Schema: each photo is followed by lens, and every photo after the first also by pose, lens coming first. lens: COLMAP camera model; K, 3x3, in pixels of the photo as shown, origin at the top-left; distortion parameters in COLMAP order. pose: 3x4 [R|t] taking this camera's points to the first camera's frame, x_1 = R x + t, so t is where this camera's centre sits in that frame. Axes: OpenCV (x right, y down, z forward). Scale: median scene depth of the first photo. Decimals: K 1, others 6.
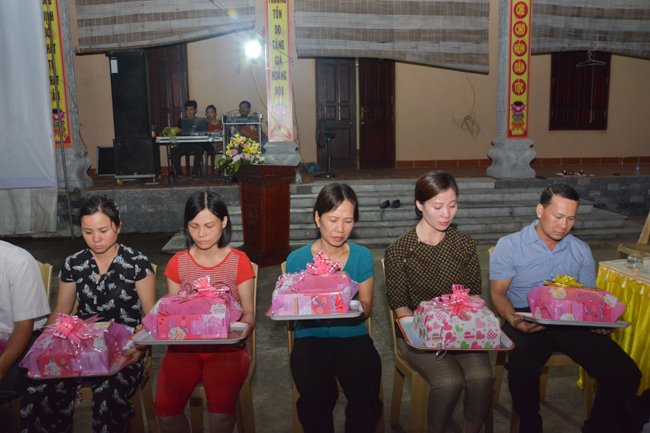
lens RADIAL K [[517.6, 0, 325.0], [0, 517.6, 216.5], [0, 0, 1]] dist [-0.142718, 0.131712]
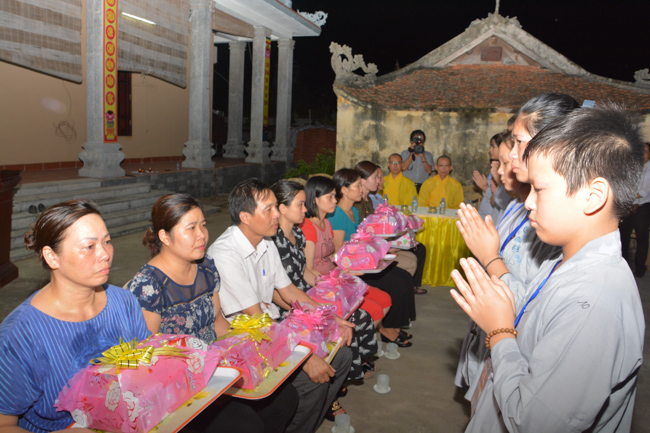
lens RADIAL K [[517.6, 0, 325.0], [0, 517.6, 216.5], [0, 0, 1]] dist [-0.142718, 0.131712]
pose [[0.405391, -0.112305, 0.907219, -0.489957], [0.122968, 0.990104, 0.067616, -0.005485], [-0.905835, 0.084148, 0.415189, 0.096917]]
